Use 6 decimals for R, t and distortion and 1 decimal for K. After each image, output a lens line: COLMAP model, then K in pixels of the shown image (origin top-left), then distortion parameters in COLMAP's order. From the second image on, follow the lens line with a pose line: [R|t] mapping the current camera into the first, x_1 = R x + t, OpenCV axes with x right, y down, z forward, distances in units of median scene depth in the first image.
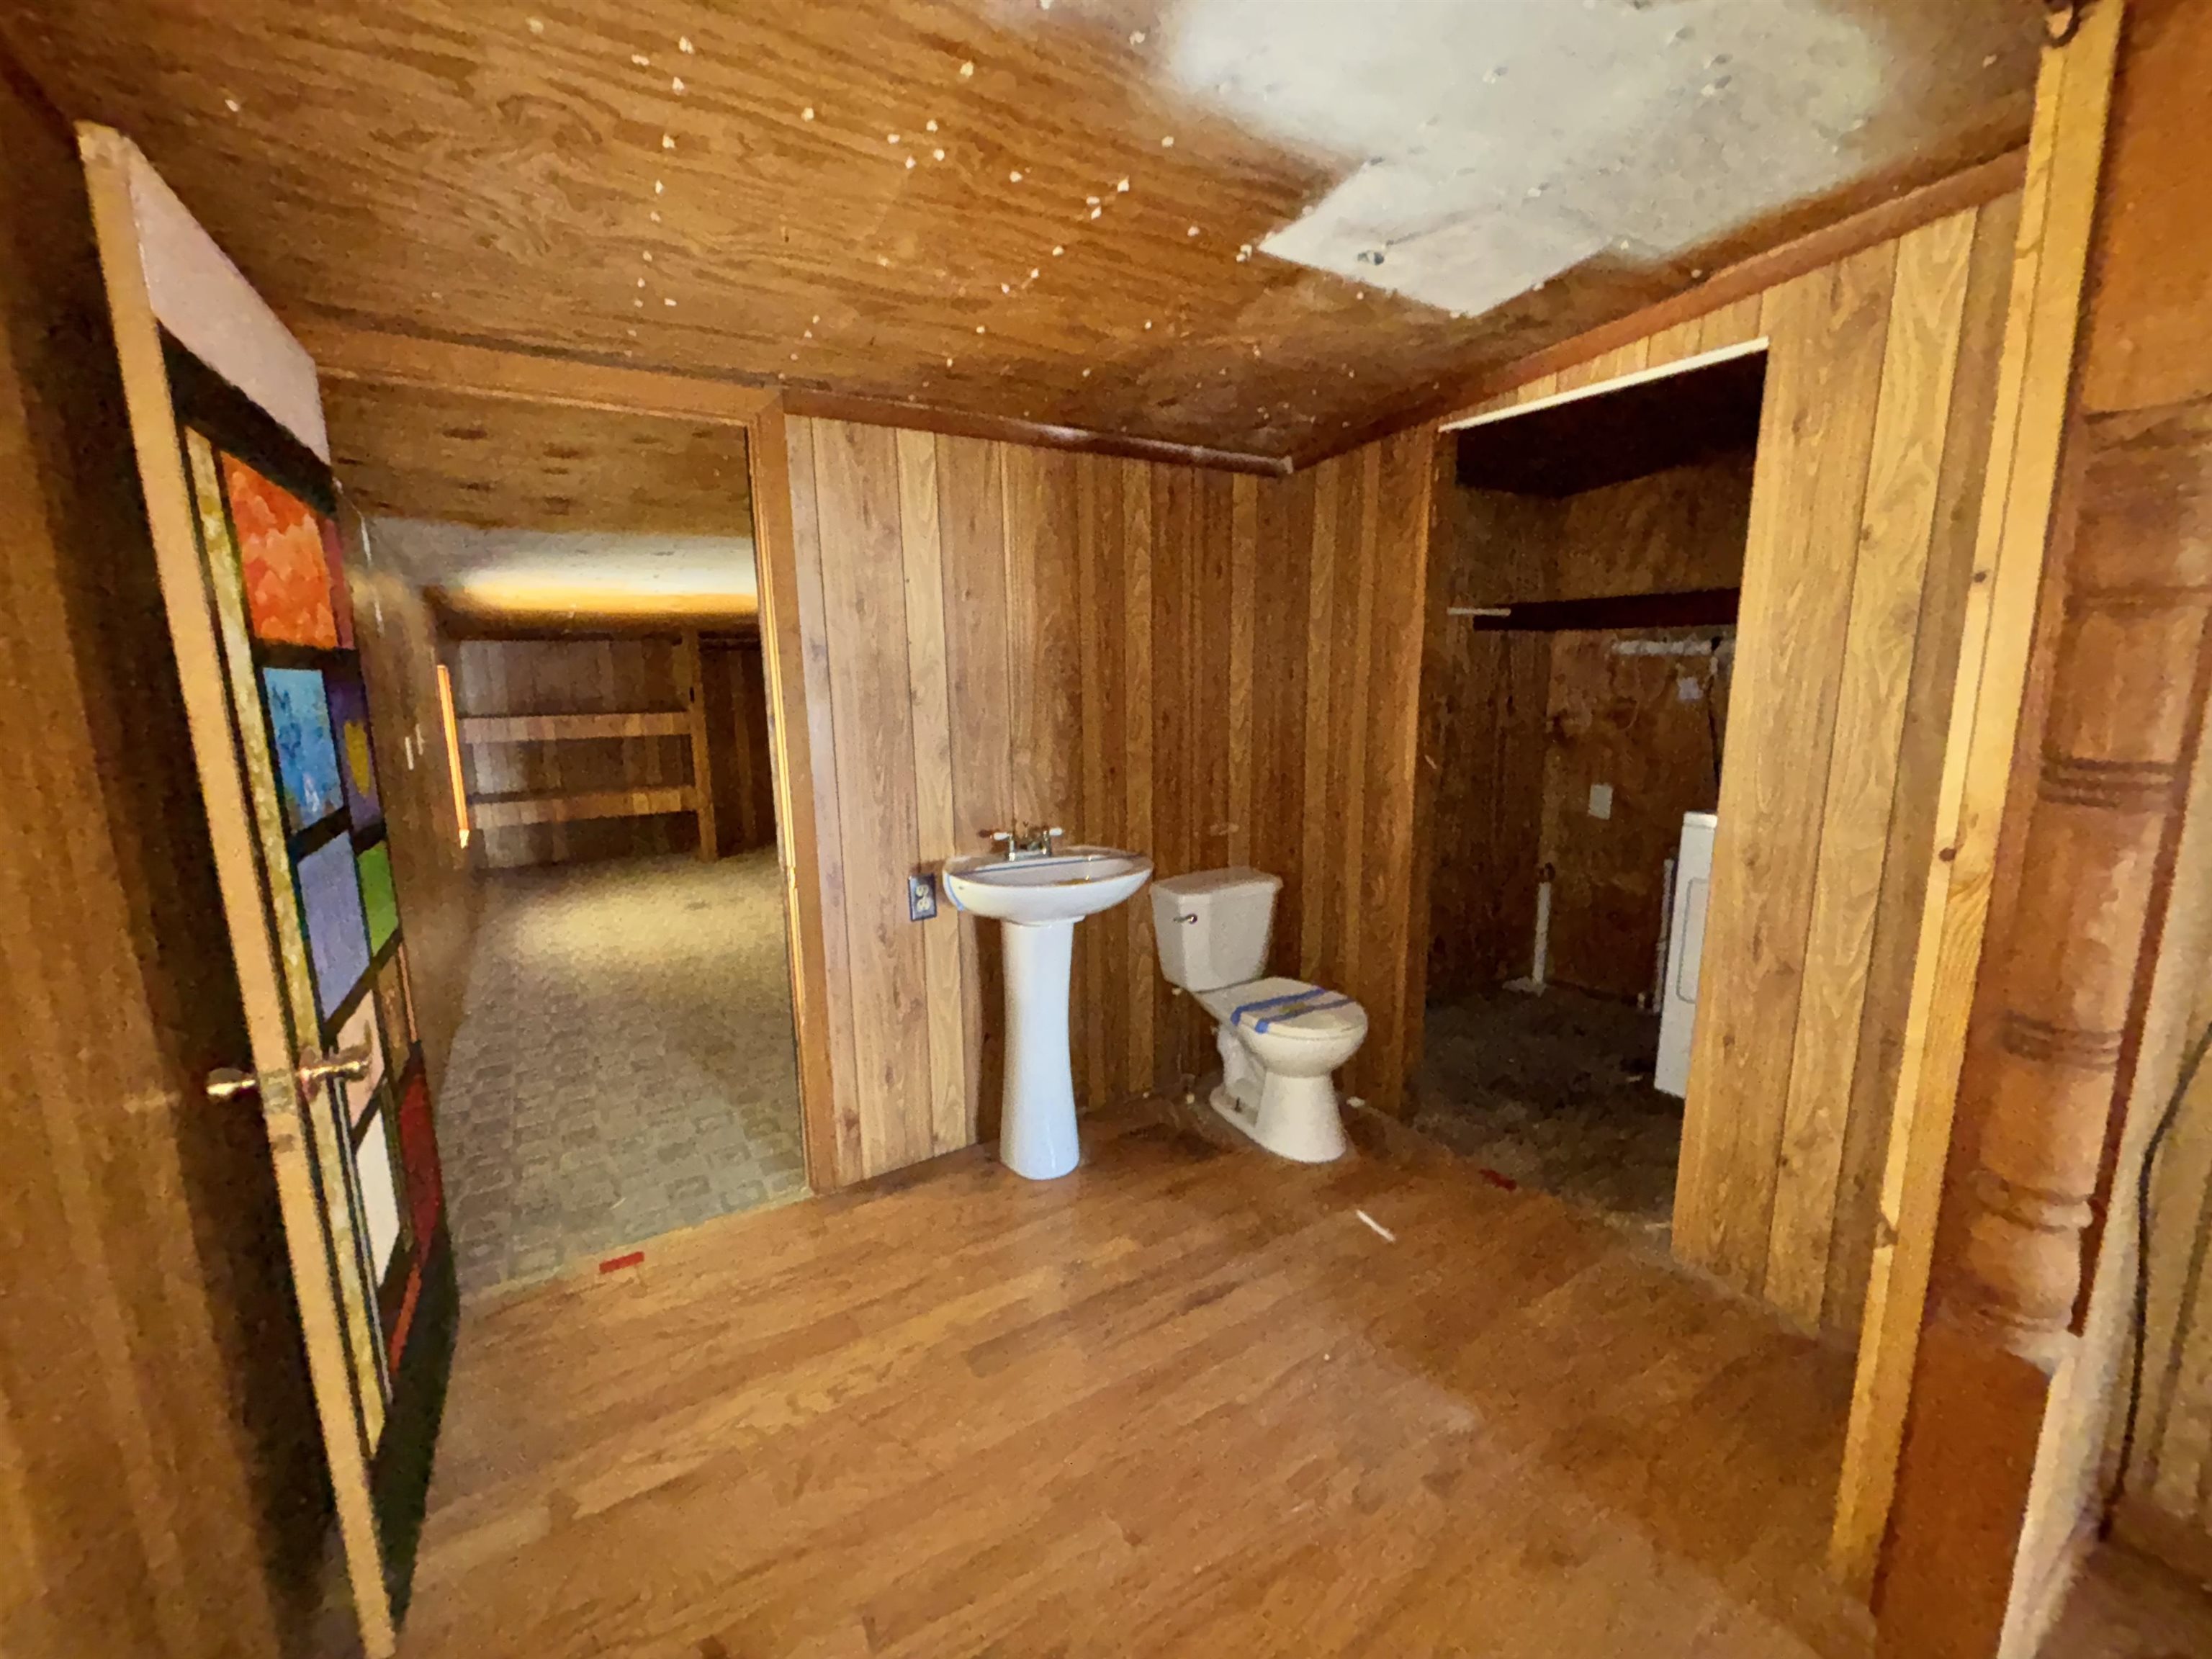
lens RADIAL K [[884.6, 0, 1106.0], [0, 884.6, 821.6], [0, 0, 1]] dist [0.007383, -0.001151]
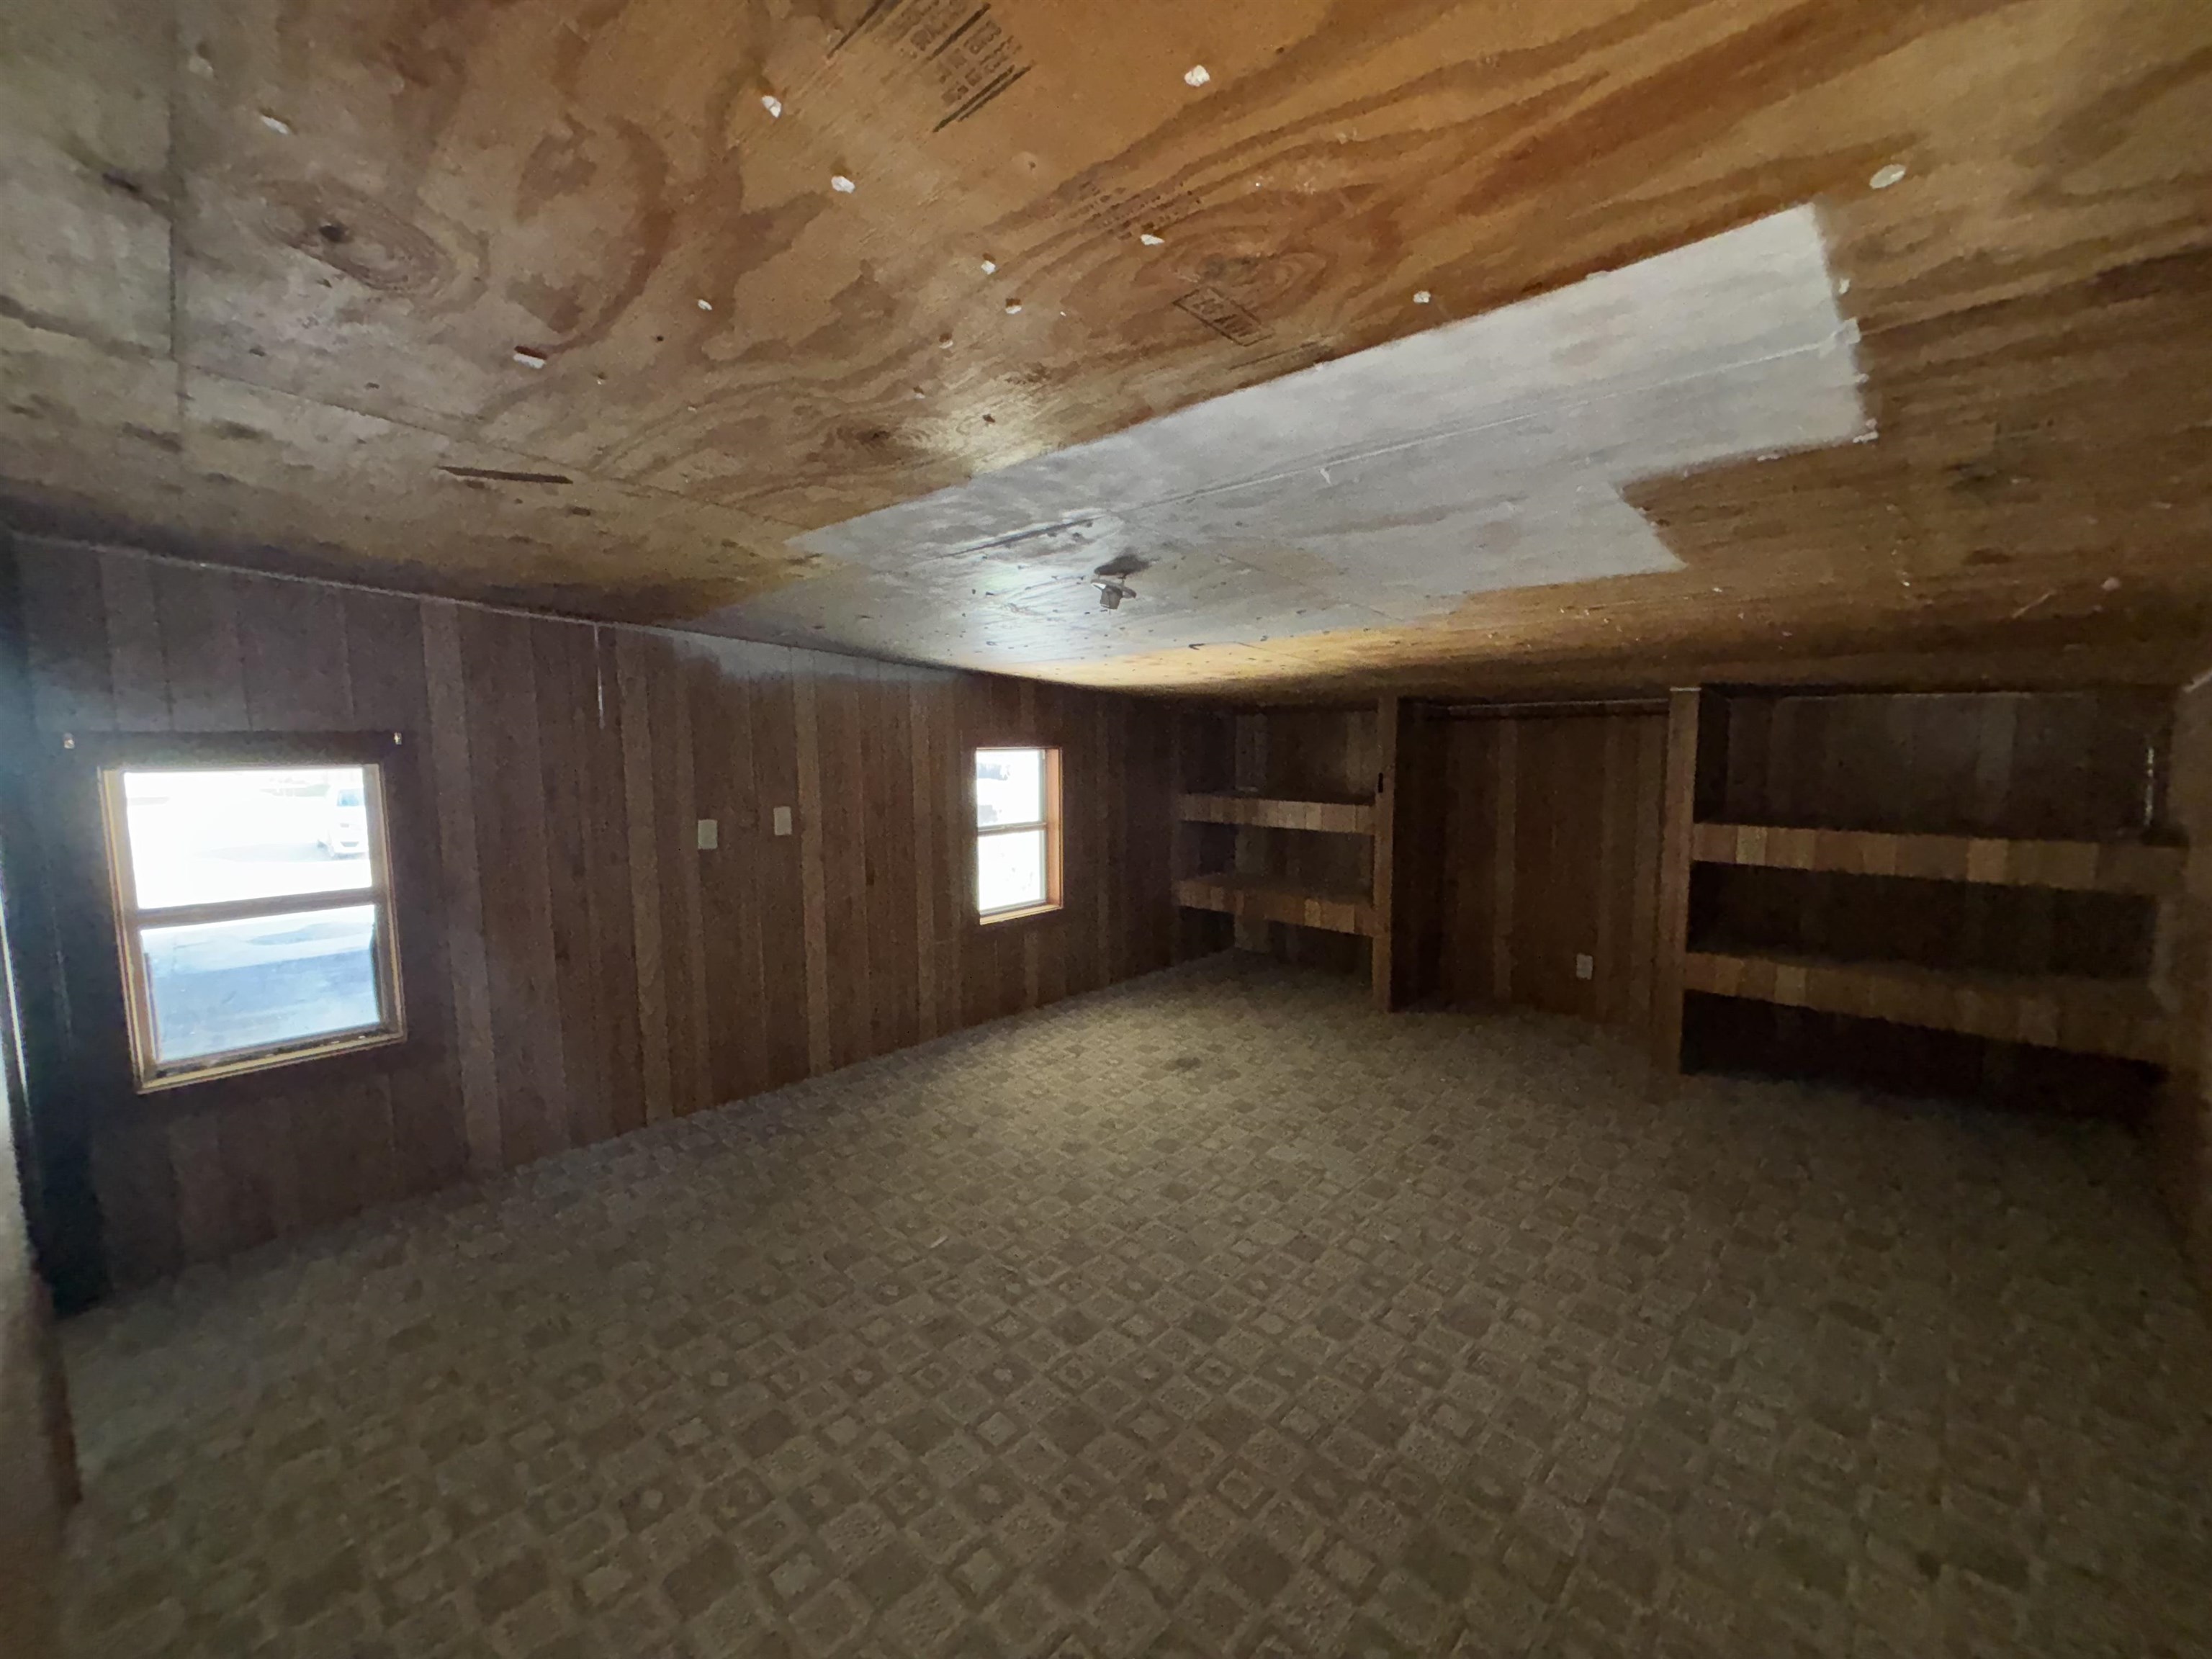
lens RADIAL K [[884.6, 0, 1097.6], [0, 884.6, 822.5], [0, 0, 1]] dist [0.007383, -0.001151]
pose [[0.244978, 0.104206, -0.963912, 0.191508], [-0.164940, 0.984194, 0.064479, -0.122862], [0.955395, 0.143191, 0.258294, 0.609871]]
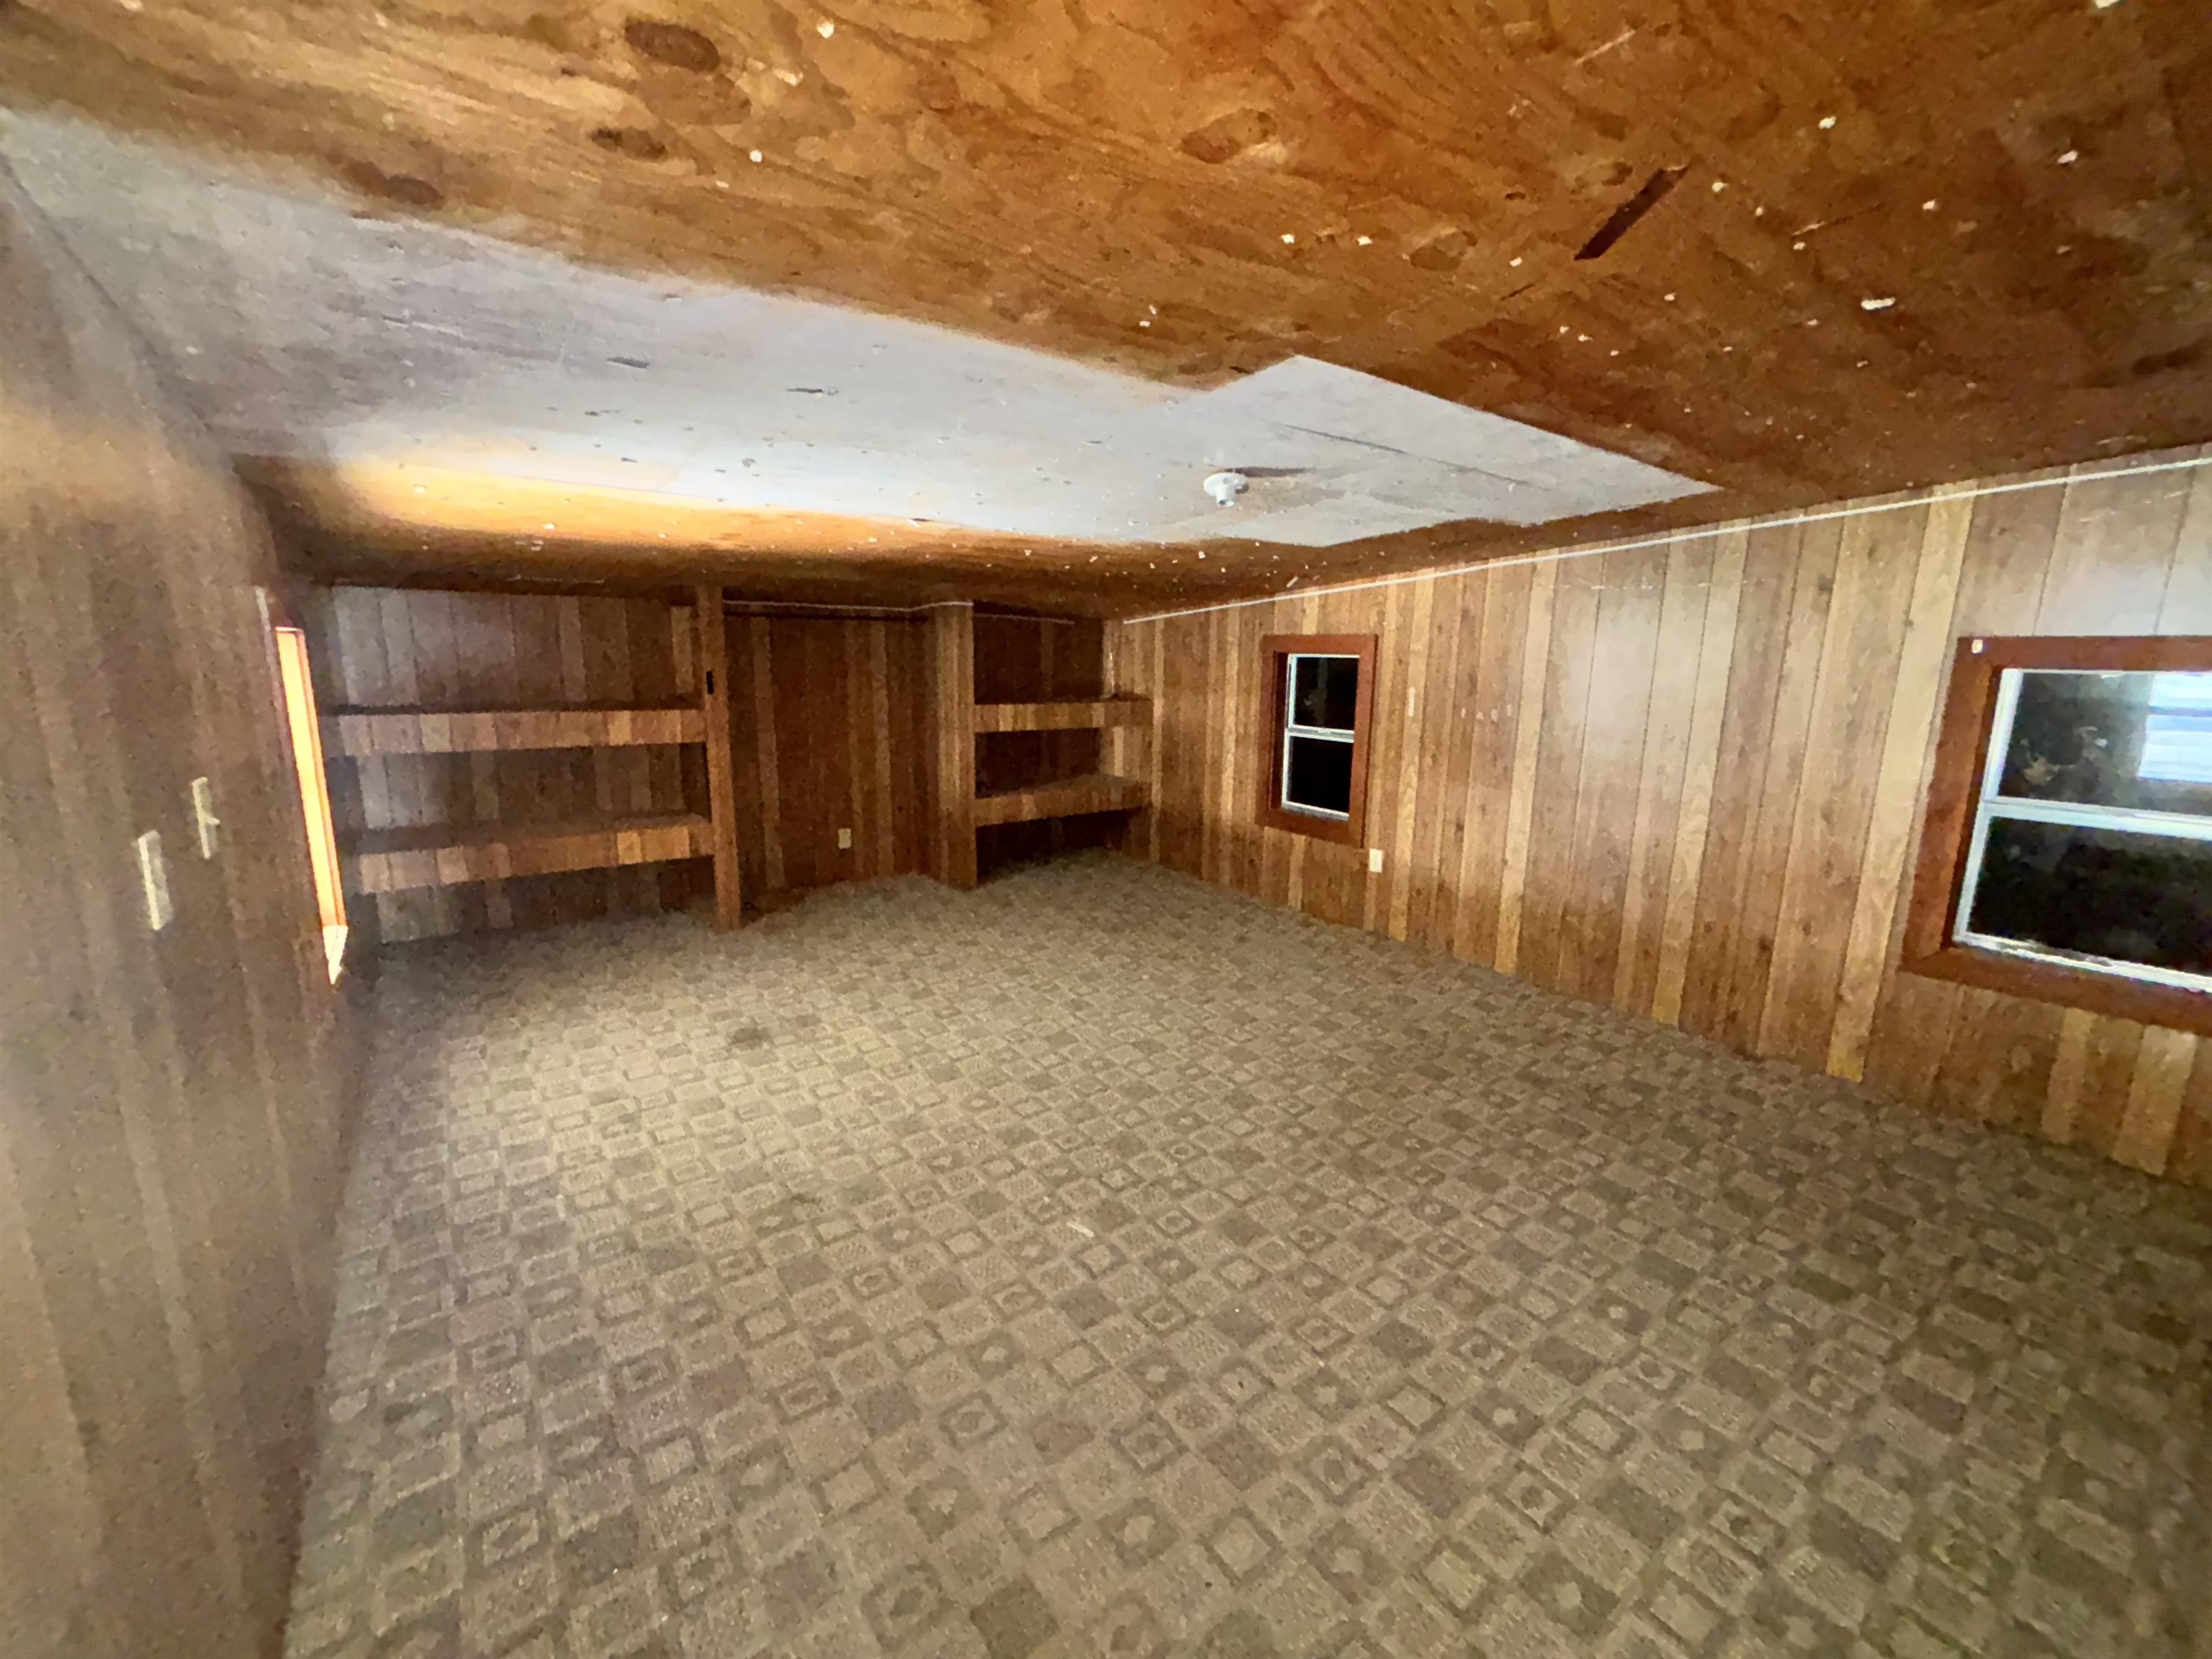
lens RADIAL K [[884.6, 0, 1107.1], [0, 884.6, 824.2], [0, 0, 1]] dist [0.007383, -0.001151]
pose [[0.996772, 0.015000, 0.078873, -0.229409], [-0.016528, 0.999688, 0.018747, -0.057236], [-0.078567, -0.019990, 0.996708, 0.325170]]
